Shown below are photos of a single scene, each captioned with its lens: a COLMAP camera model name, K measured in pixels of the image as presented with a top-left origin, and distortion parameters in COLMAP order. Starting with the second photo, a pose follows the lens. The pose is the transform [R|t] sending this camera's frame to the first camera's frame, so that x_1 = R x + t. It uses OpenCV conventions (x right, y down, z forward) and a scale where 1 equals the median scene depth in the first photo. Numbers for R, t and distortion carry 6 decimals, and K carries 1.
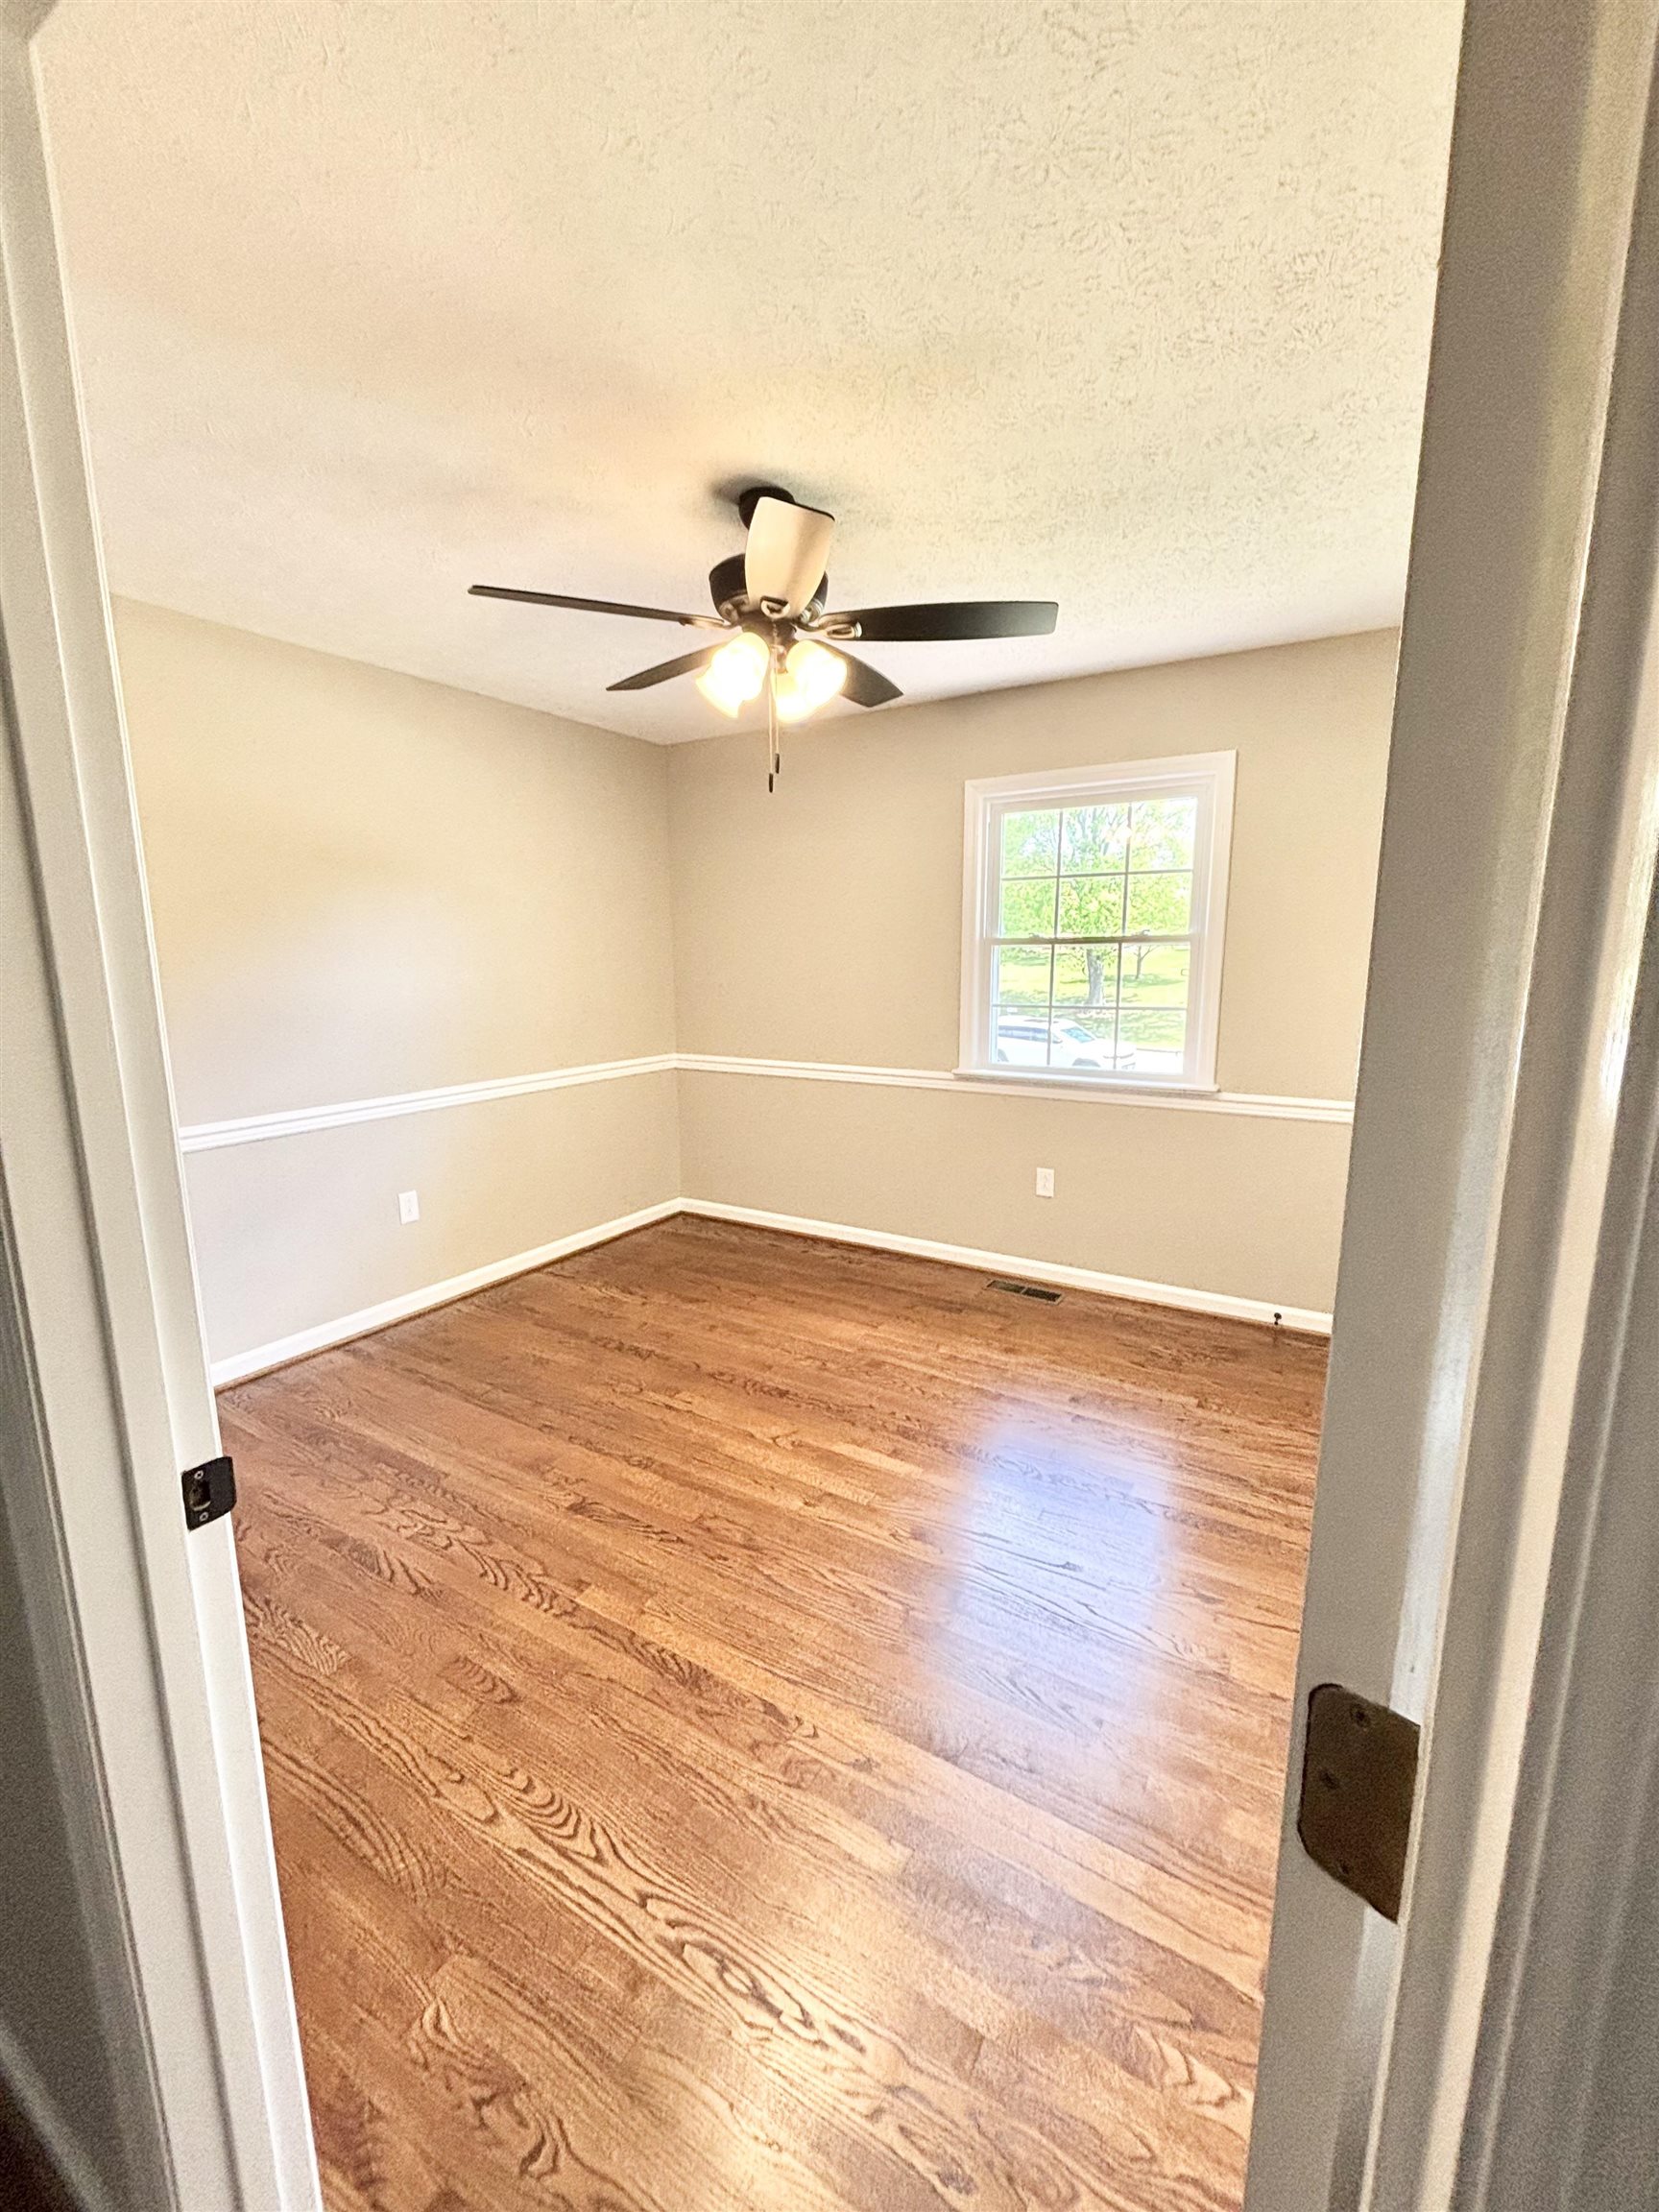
lens RADIAL K [[886.4, 0, 843.0], [0, 886.4, 1100.9], [0, 0, 1]] dist [-0.001195, 0.010743]
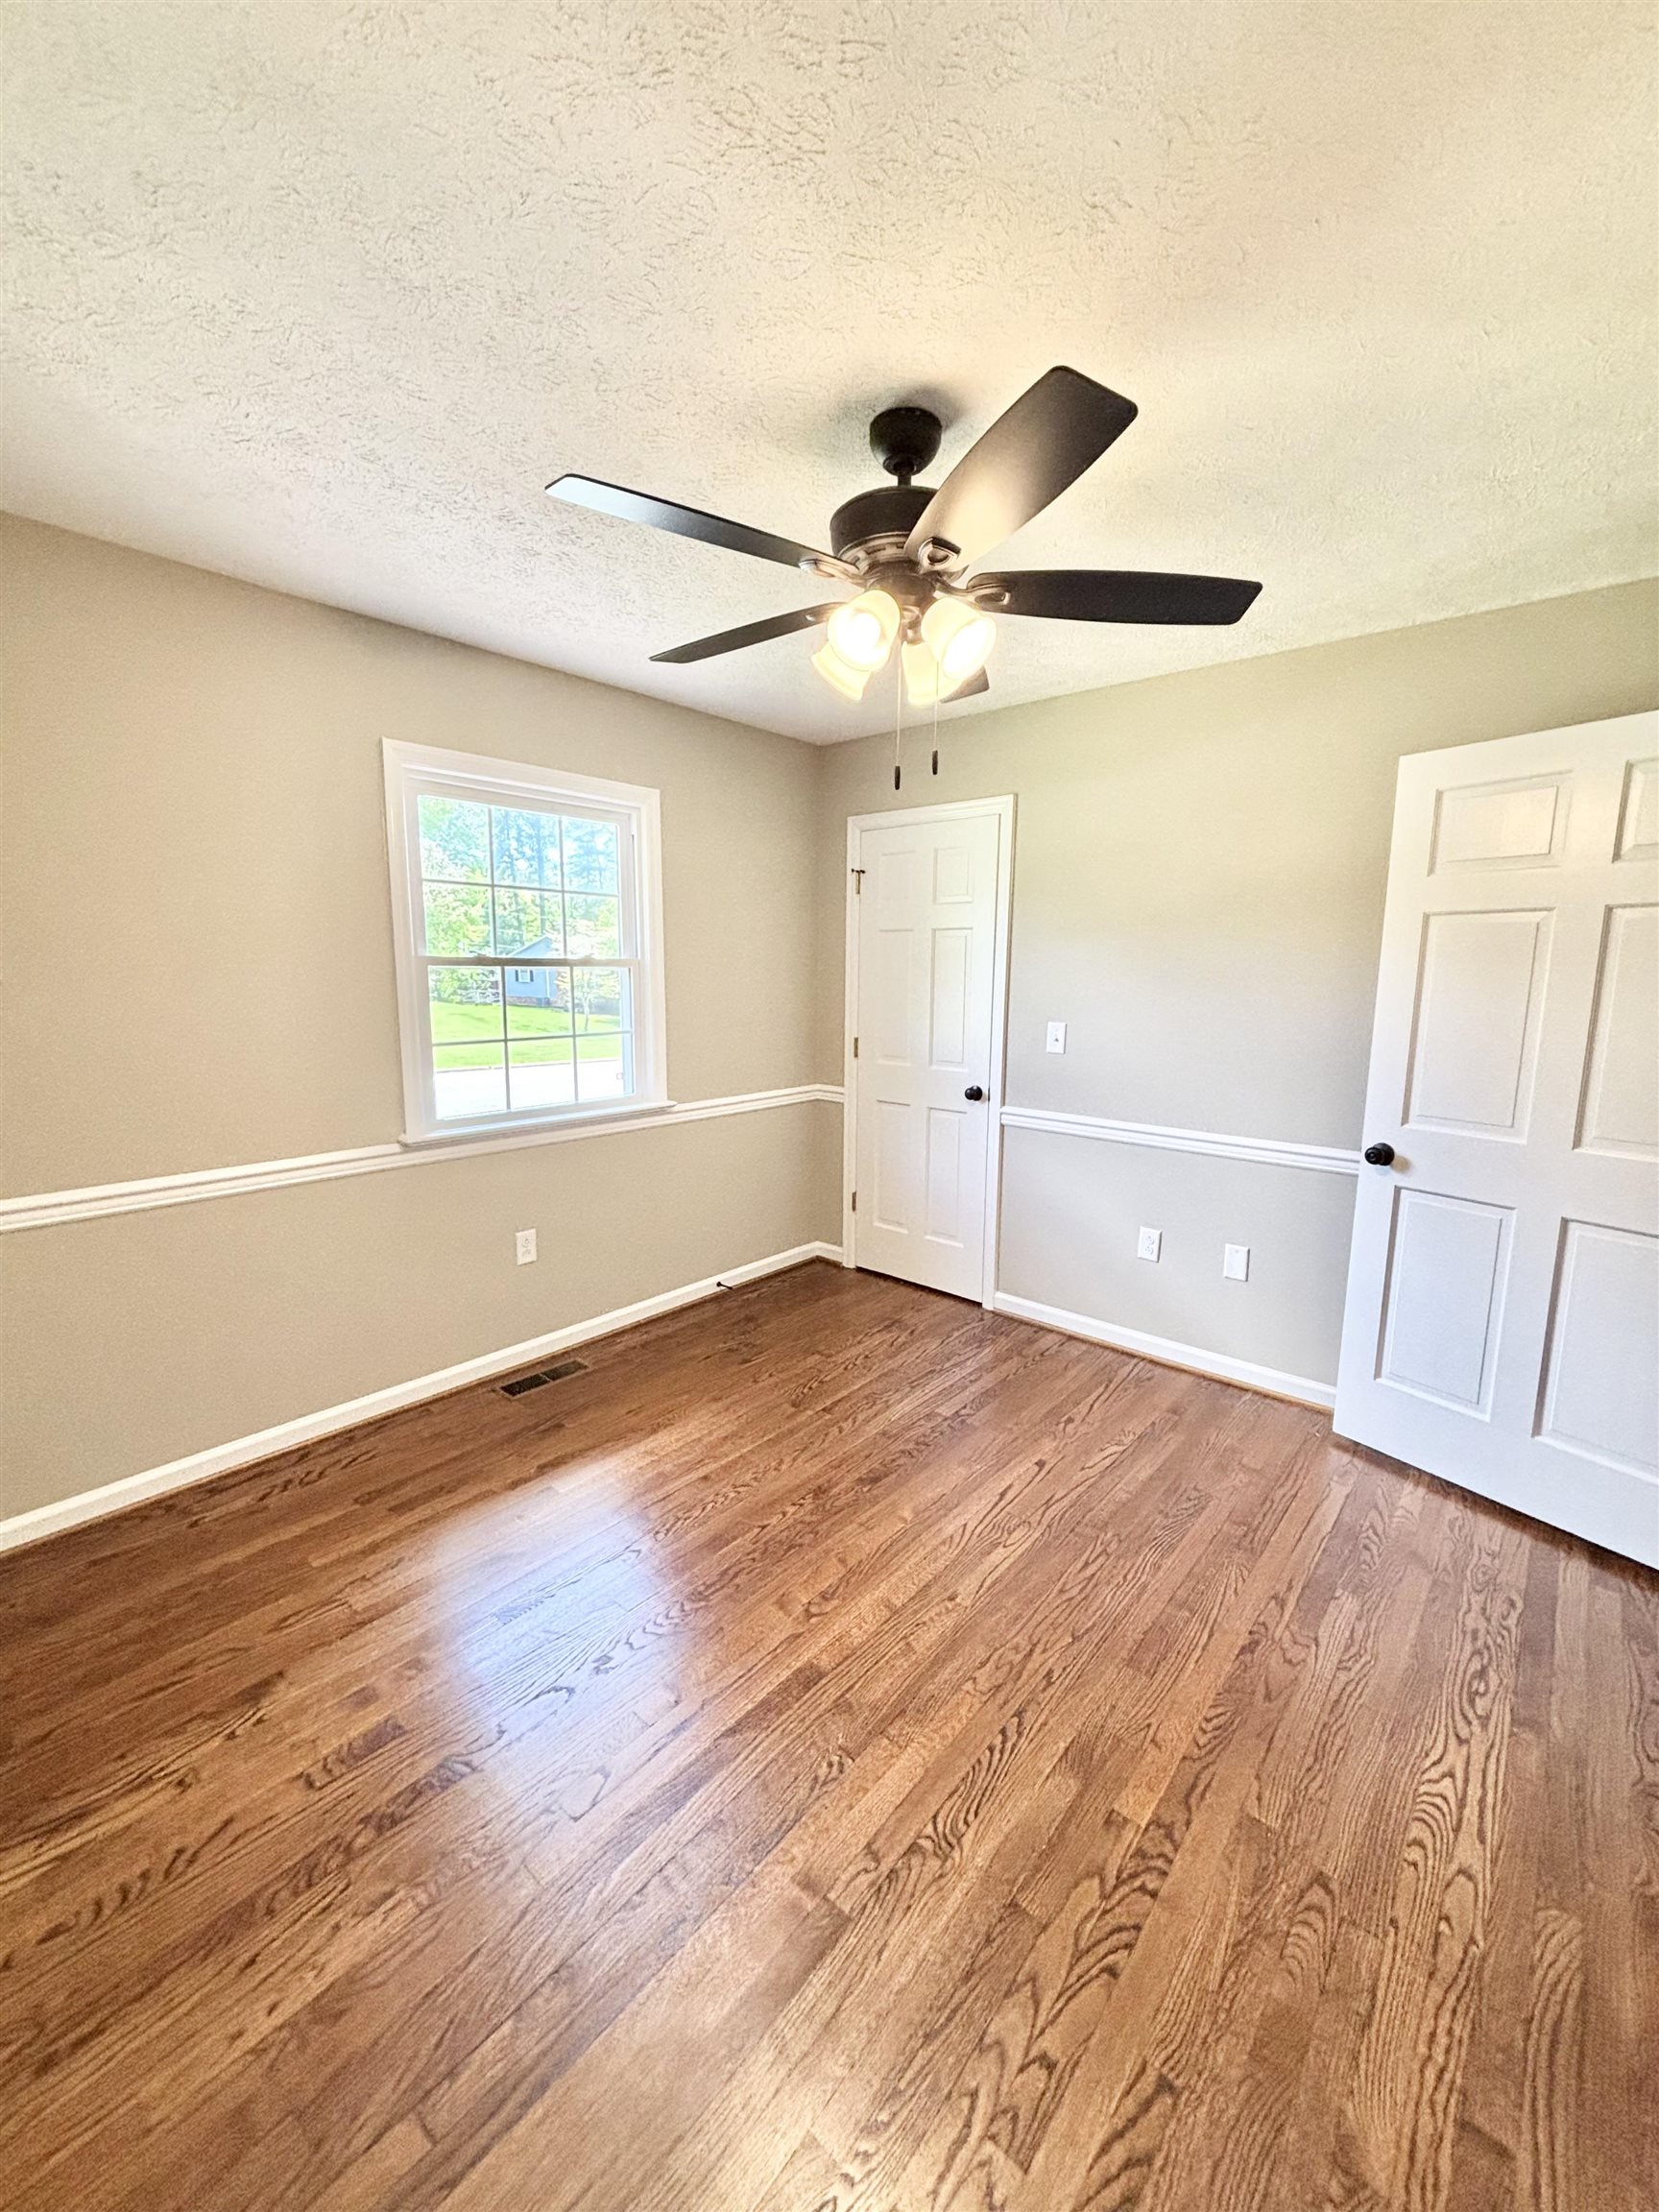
lens RADIAL K [[887.2, 0, 823.4], [0, 887.2, 1099.6], [0, 0, 1]] dist [0.019023, -0.005371]
pose [[0.173182, -0.139163, 0.975009, -0.924668], [0.157882, 0.981087, 0.111987, -0.167425], [-0.972153, 0.134542, 0.191878, 0.941400]]
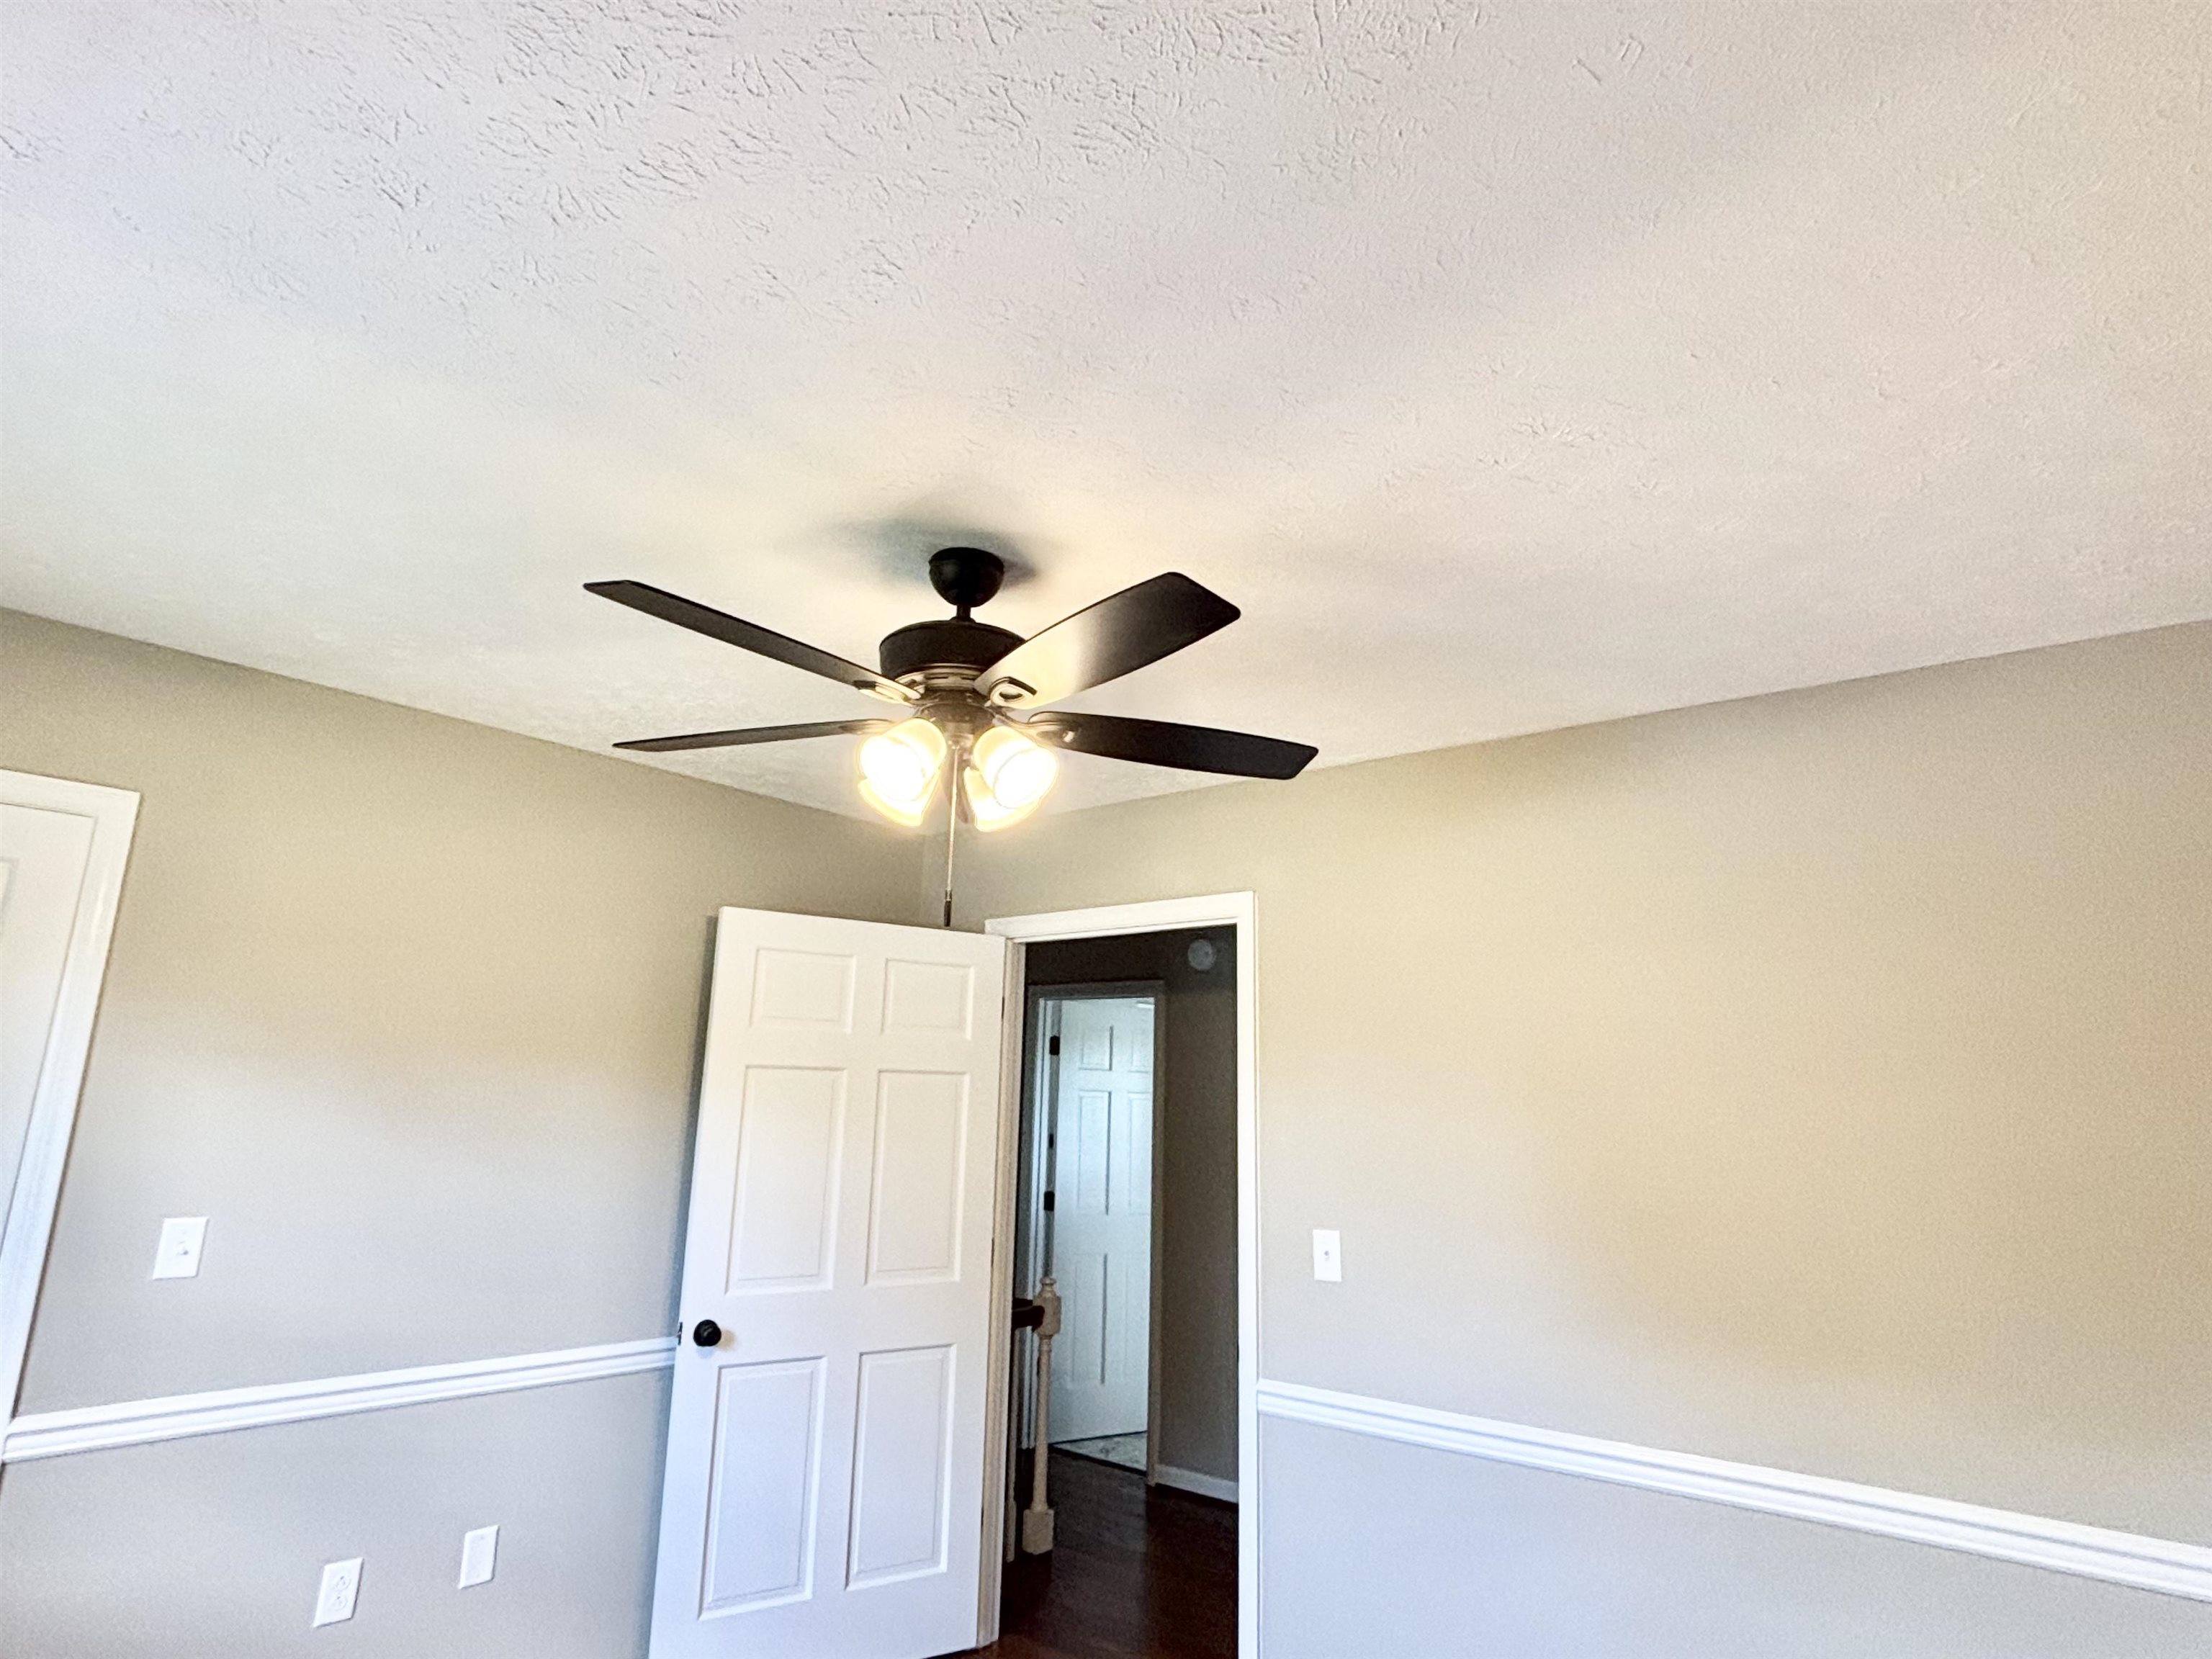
lens RADIAL K [[1239.7, 0, 1090.6], [0, 1239.7, 824.7], [0, 0, 1]] dist [0.054492, -0.051811]
pose [[-0.986139, 0.018836, 0.164848, -0.348124], [0.008926, 0.998119, -0.060654, -0.357683], [-0.165680, -0.058342, -0.984452, 1.898182]]
